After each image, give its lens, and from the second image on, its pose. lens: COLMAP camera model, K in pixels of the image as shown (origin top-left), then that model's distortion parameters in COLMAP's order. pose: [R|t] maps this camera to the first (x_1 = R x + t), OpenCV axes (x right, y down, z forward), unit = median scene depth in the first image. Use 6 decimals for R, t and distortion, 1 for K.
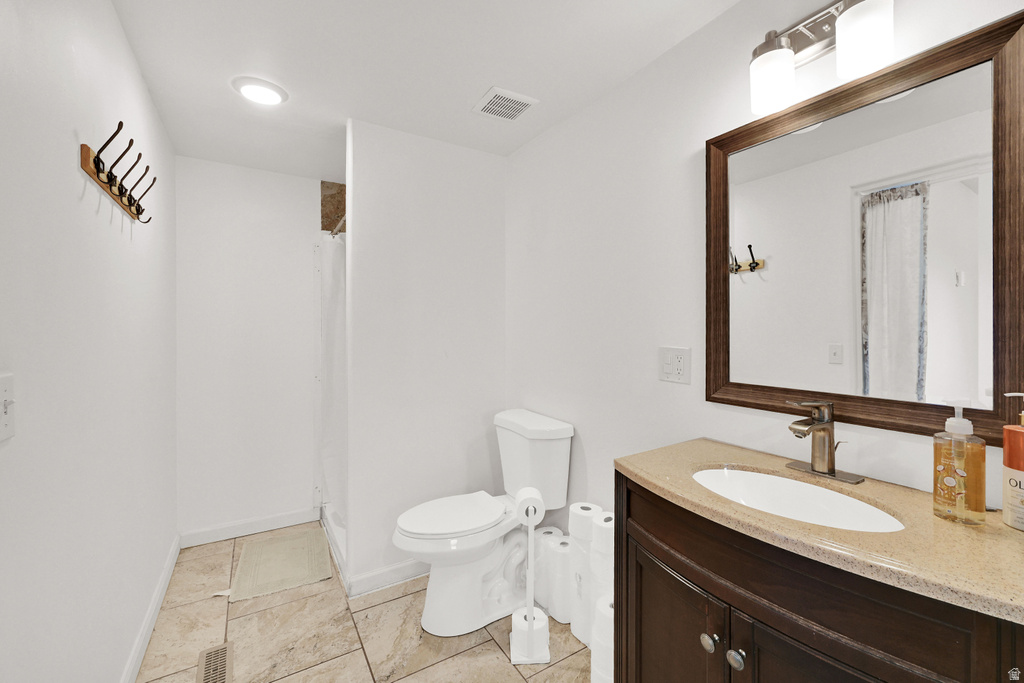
lens RADIAL K [[423.0, 0, 513.5], [0, 423.0, 330.0], [0, 0, 1]] dist [0.006336, 0.000260]
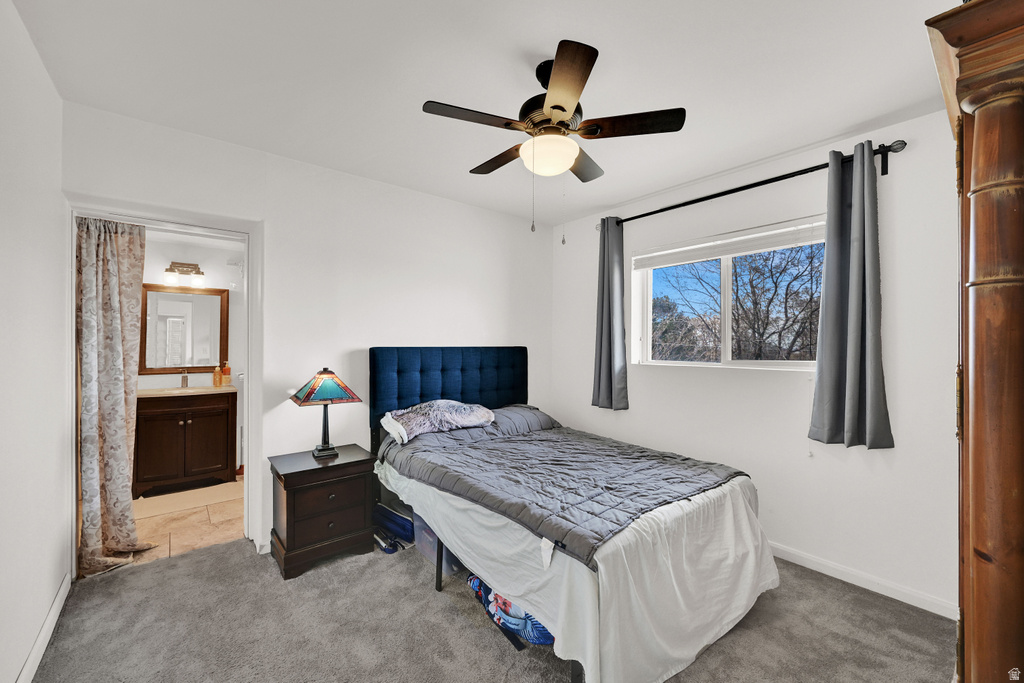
lens RADIAL K [[423.0, 0, 513.5], [0, 423.0, 330.0], [0, 0, 1]] dist [0.006336, 0.000260]
pose [[-0.116166, 0.022768, 0.992969, -2.729479], [-0.002323, 0.999728, -0.023194, -0.077927], [-0.993227, -0.005001, -0.116082, -1.190877]]
